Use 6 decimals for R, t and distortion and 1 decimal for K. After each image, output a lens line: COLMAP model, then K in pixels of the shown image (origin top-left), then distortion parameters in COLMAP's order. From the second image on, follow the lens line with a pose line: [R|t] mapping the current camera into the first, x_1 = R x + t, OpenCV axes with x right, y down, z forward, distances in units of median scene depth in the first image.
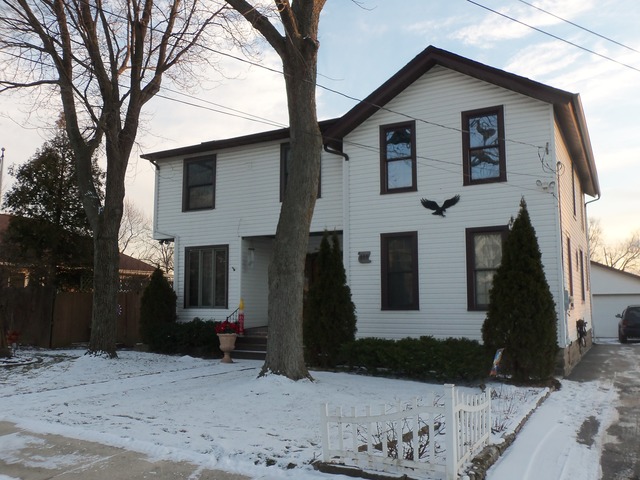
lens RADIAL K [[549.4, 0, 320.0], [0, 549.4, 240.0], [0, 0, 1]] dist [0.004539, 0.019021]
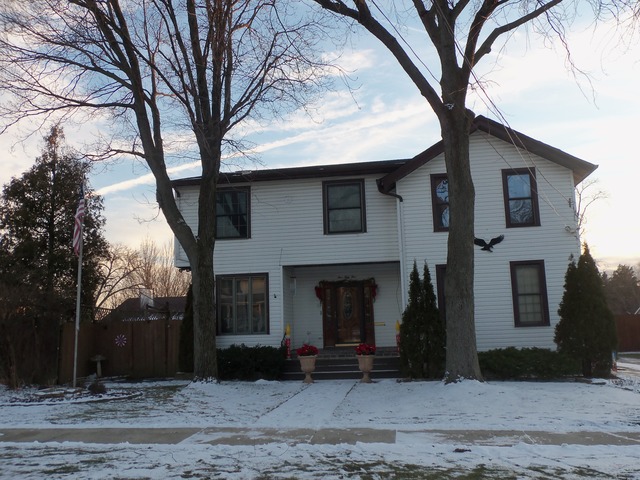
lens RADIAL K [[531.3, 0, 320.0], [0, 531.3, 240.0], [0, 0, 1]] dist [0.005584, 0.008429]
pose [[0.932515, 0.024387, 0.360308, -0.524207], [-0.008003, 0.998868, -0.046895, -0.008937], [-0.361044, 0.040847, 0.931654, 0.015331]]
